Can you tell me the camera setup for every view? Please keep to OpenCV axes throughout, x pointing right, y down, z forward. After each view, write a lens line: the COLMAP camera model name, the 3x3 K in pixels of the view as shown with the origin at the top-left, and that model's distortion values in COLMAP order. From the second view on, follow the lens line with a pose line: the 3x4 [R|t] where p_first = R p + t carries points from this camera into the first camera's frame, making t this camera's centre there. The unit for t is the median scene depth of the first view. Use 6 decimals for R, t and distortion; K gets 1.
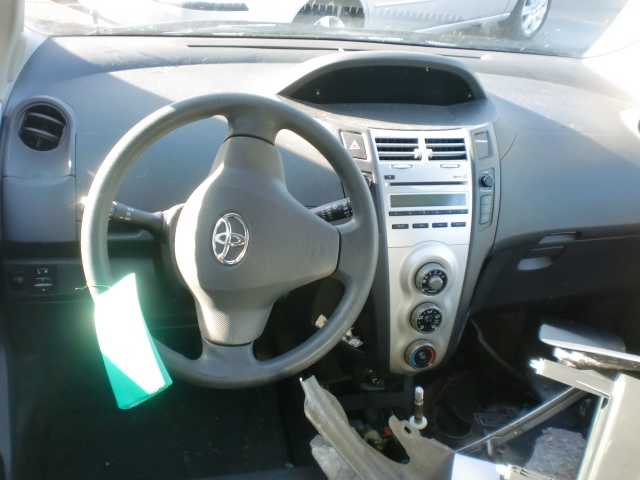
lens RADIAL K [[649.4, 0, 320.2], [0, 649.4, 239.1], [0, 0, 1]] dist [0.000286, 0.000000]
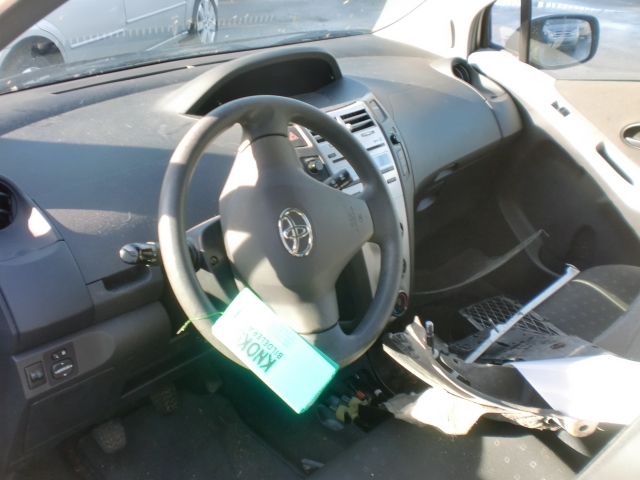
lens RADIAL K [[649.4, 0, 320.8], [0, 649.4, 240.7], [0, 0, 1]] dist [0.000286, 0.000000]
pose [[0.851144, -0.322599, 0.414107, -0.374368], [0.337107, 0.940621, 0.039885, -0.009901], [-0.402385, 0.105651, 0.909354, 0.029788]]
